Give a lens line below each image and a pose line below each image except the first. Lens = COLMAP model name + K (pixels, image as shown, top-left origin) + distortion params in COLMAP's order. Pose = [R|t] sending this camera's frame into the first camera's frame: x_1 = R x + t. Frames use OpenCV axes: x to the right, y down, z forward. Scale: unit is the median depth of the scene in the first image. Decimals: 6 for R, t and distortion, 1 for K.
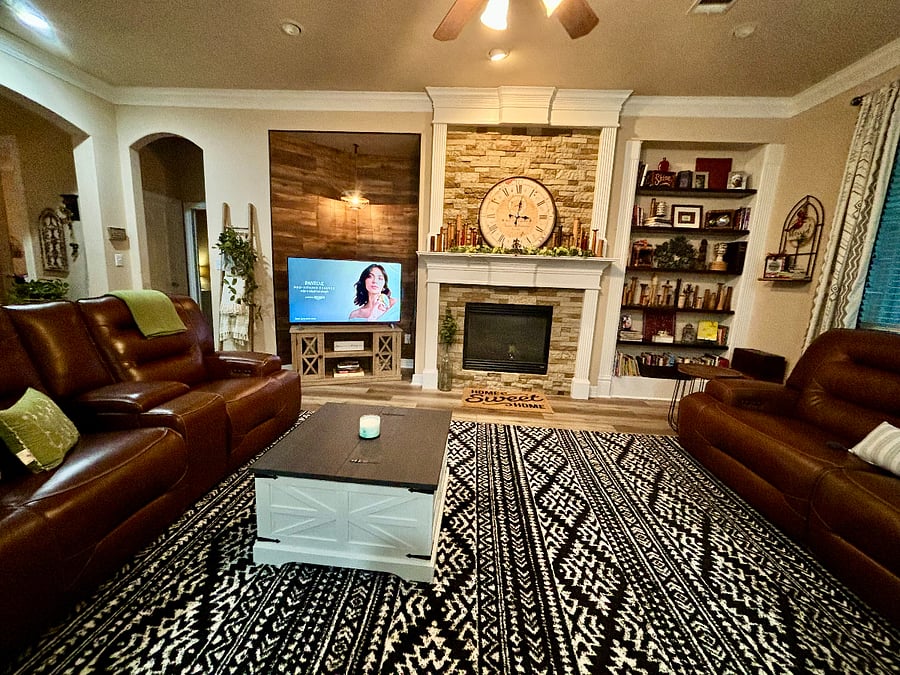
lens RADIAL K [[365.6, 0, 450.6], [0, 365.6, 339.7], [0, 0, 1]] dist [0.004608, 0.000075]
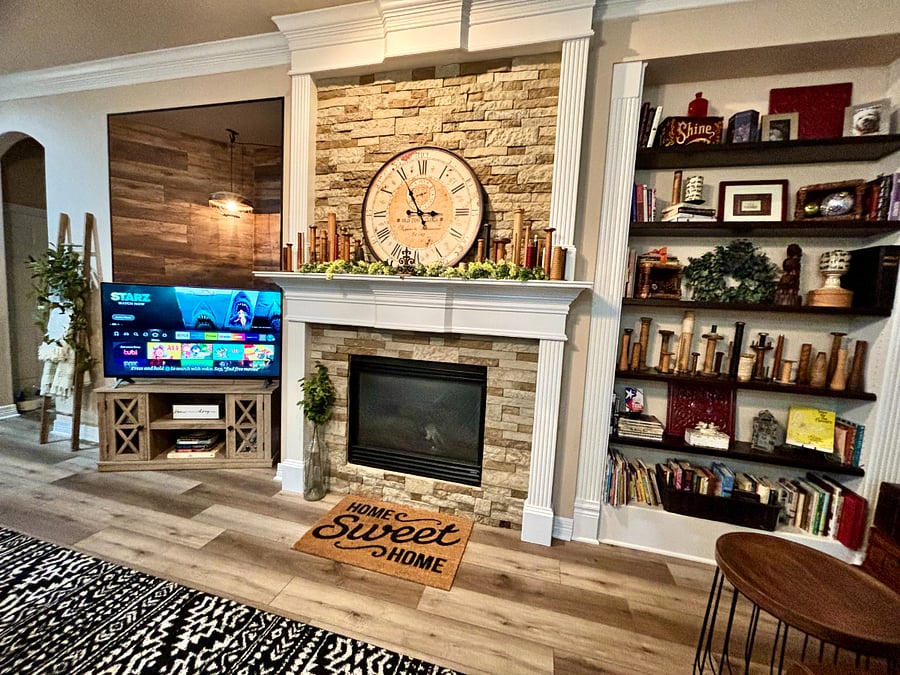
lens RADIAL K [[365.6, 0, 446.5], [0, 365.6, 337.2], [0, 0, 1]] dist [0.004608, 0.000075]
pose [[0.981806, 0.023544, -0.188423, 0.324465], [-0.040008, 0.995658, -0.084056, -0.087633], [0.185626, 0.090065, 0.978484, 0.433876]]
